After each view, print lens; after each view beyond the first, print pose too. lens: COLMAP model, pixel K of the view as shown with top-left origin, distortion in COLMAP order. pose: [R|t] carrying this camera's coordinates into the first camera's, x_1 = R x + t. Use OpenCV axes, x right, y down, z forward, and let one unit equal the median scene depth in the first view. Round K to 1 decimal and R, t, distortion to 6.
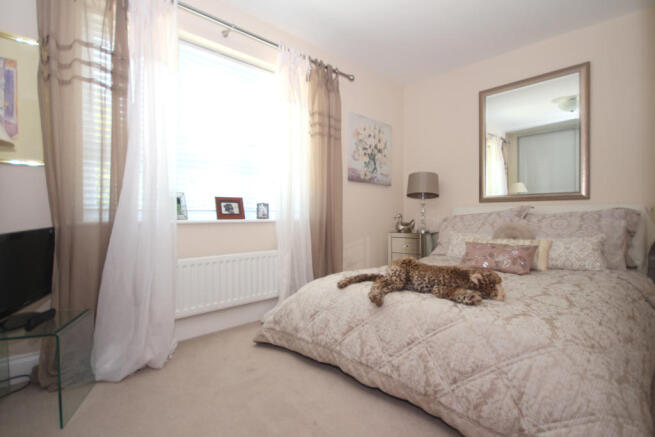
lens RADIAL K [[308.4, 0, 330.2], [0, 308.4, 220.6], [0, 0, 1]] dist [0.000215, 0.000019]
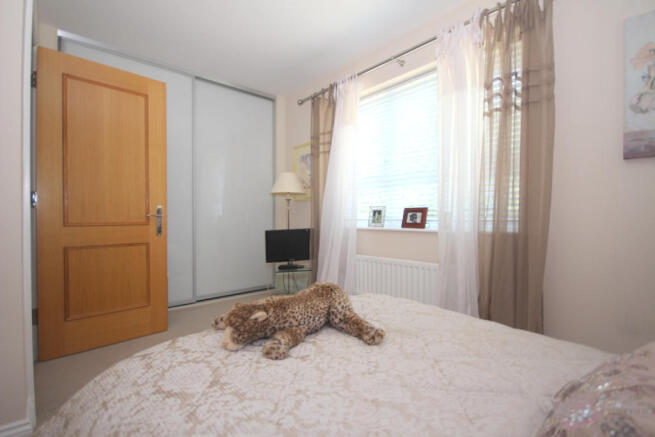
lens RADIAL K [[308.4, 0, 330.2], [0, 308.4, 220.6], [0, 0, 1]] dist [0.000215, 0.000019]
pose [[-0.007925, -0.000946, -0.999968, 0.758559], [-0.032618, 0.999468, -0.000687, -0.020599], [0.999436, 0.032612, -0.007952, 0.732658]]
